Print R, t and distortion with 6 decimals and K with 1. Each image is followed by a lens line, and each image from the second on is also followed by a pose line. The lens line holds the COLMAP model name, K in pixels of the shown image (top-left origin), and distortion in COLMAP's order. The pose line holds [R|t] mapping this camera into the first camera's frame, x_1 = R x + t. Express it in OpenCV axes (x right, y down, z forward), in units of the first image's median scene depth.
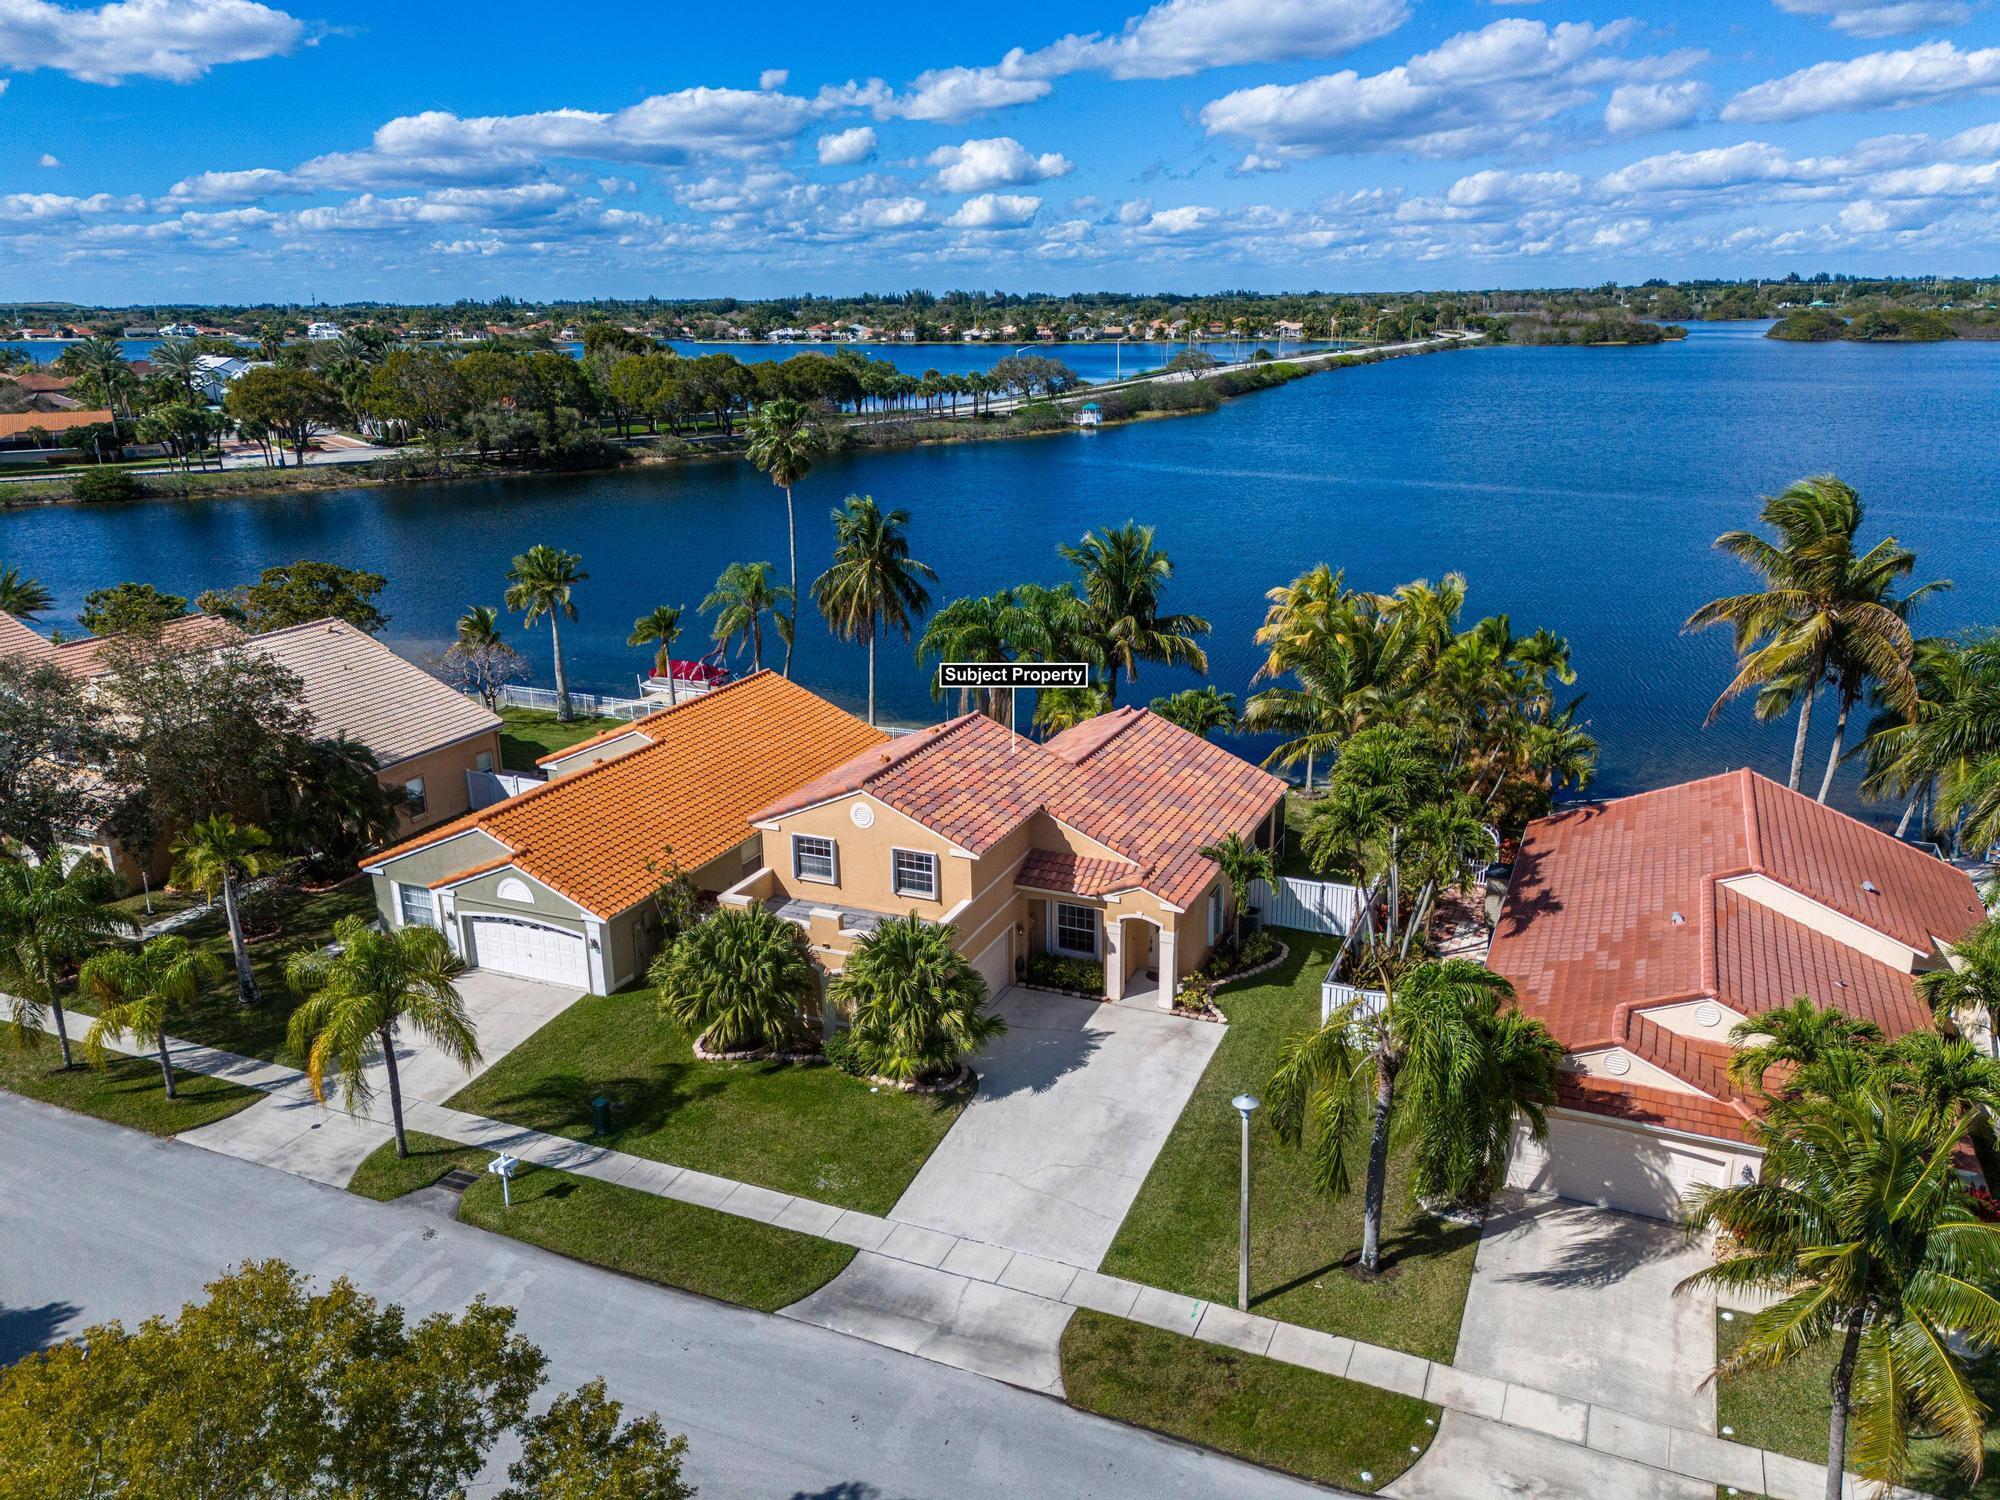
lens RADIAL K [[1464.9, 0, 1006.8], [0, 1464.9, 742.5], [0, 0, 1]] dist [0.070790, -0.069822]
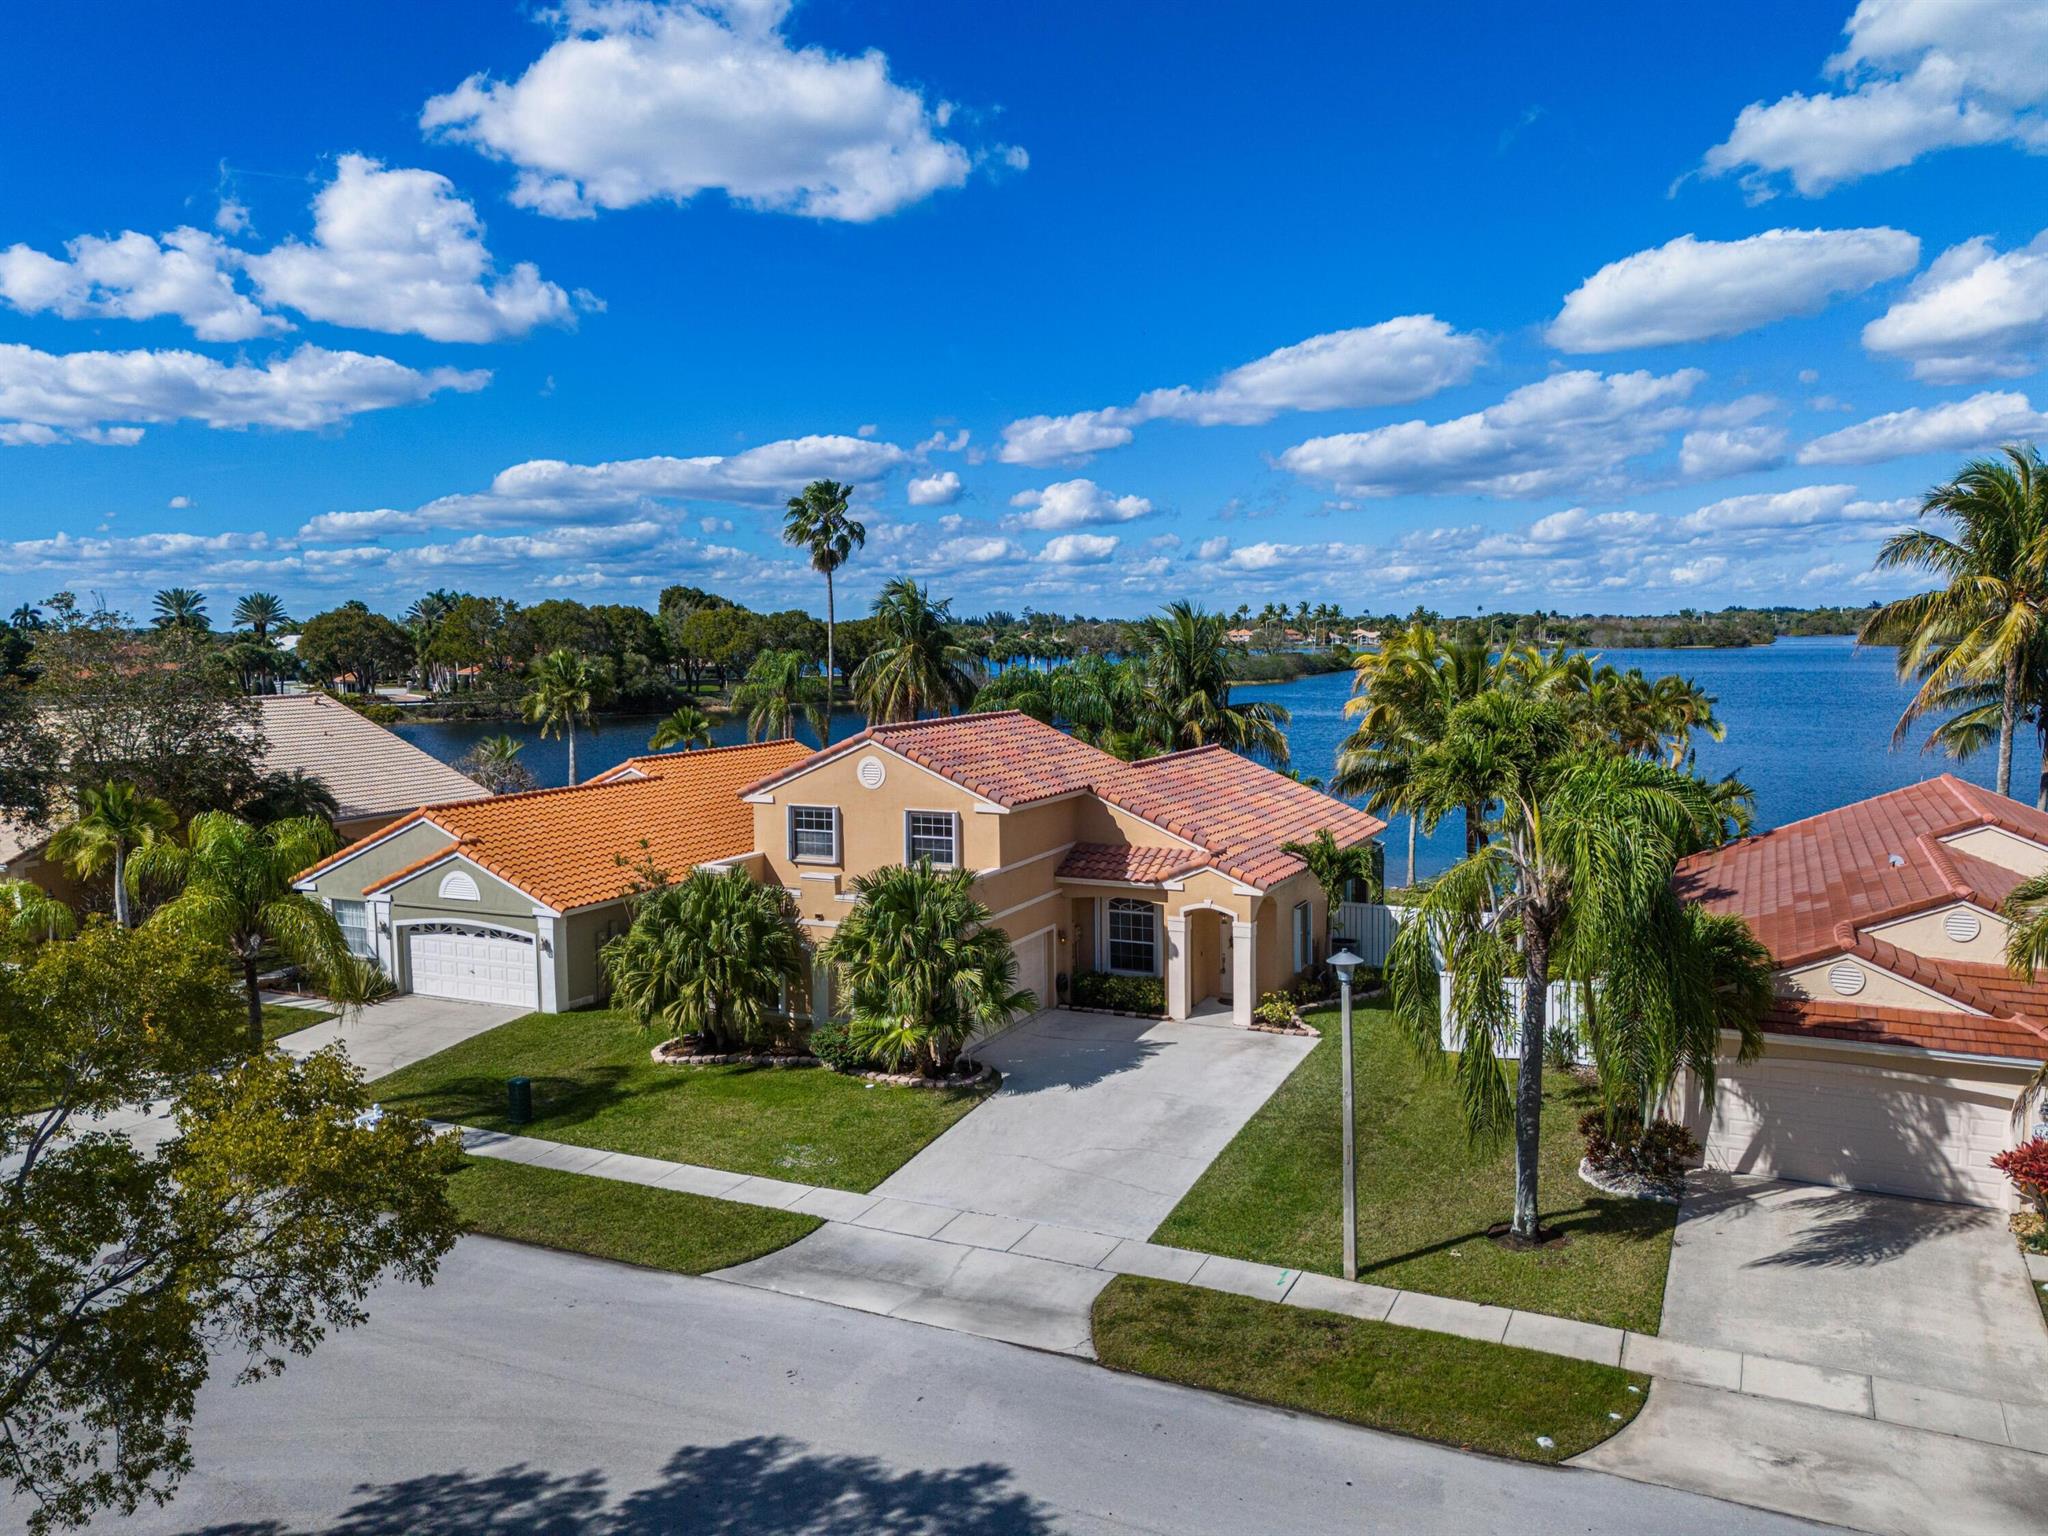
lens RADIAL K [[1500.1, 0, 1029.4], [0, 1500.1, 765.4], [0, 0, 1]] dist [0.070790, -0.069822]
pose [[0.999286, 0.005878, -0.037318, 0.022171], [-0.013100, 0.980445, -0.196355, 0.205829], [0.035434, 0.196704, 0.979822, 0.165085]]
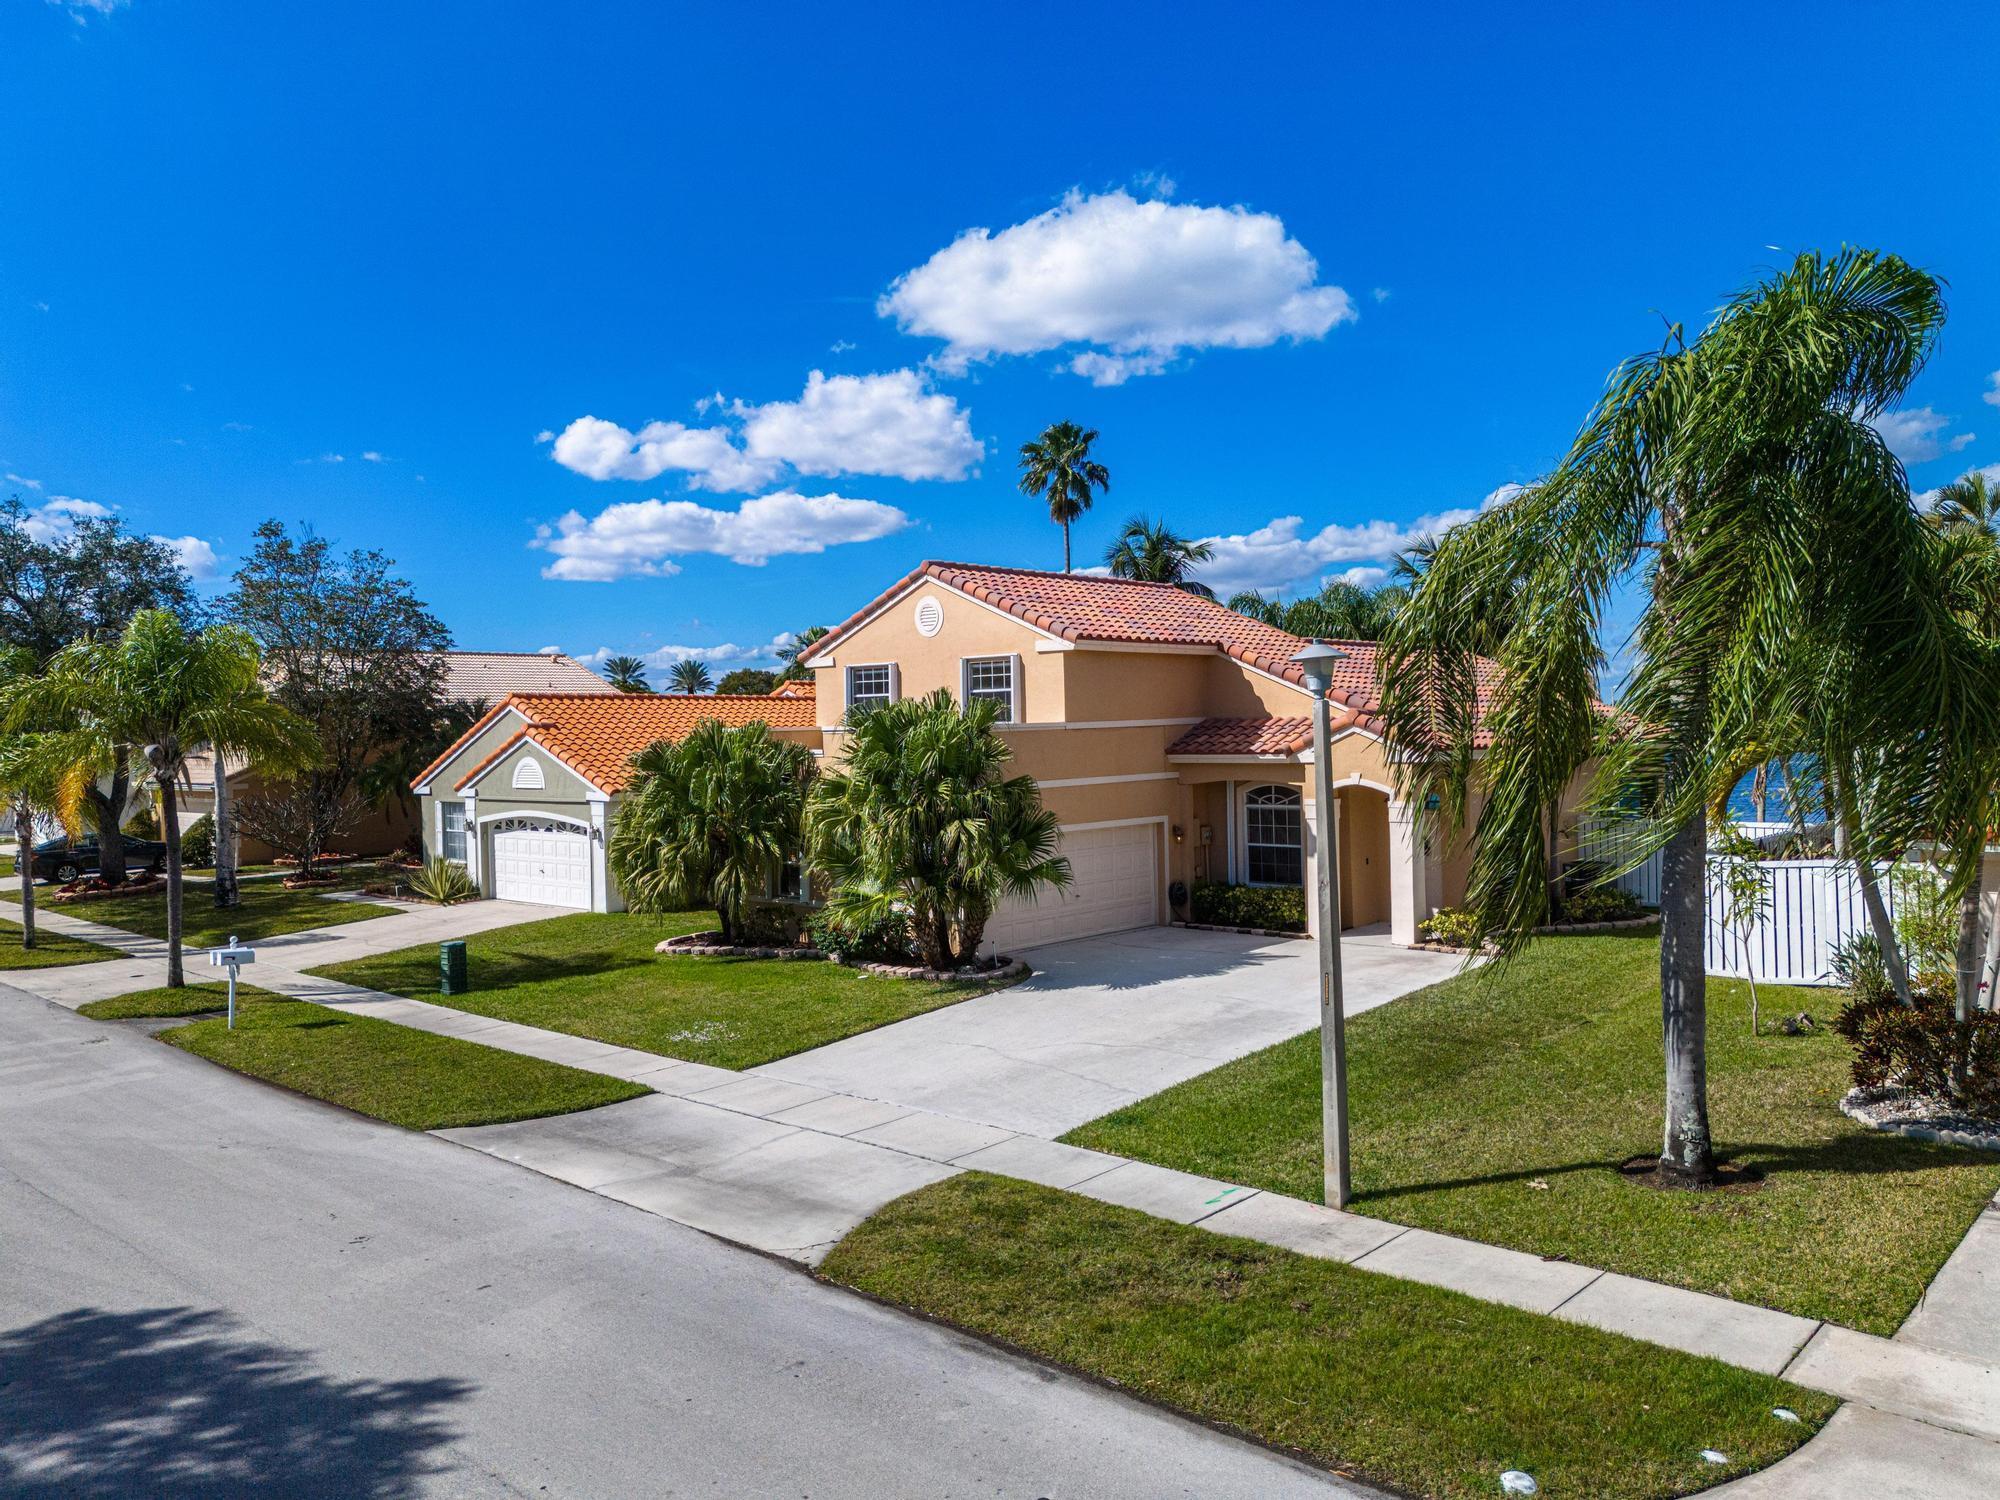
lens RADIAL K [[1464.9, 0, 999.8], [0, 1464.9, 753.9], [0, 0, 1]] dist [0.070790, -0.069822]
pose [[0.945312, 0.000896, -0.326165, 0.148422], [-0.085950, 0.965336, -0.246452, 0.267068], [0.314638, 0.261008, 0.912621, 0.400334]]
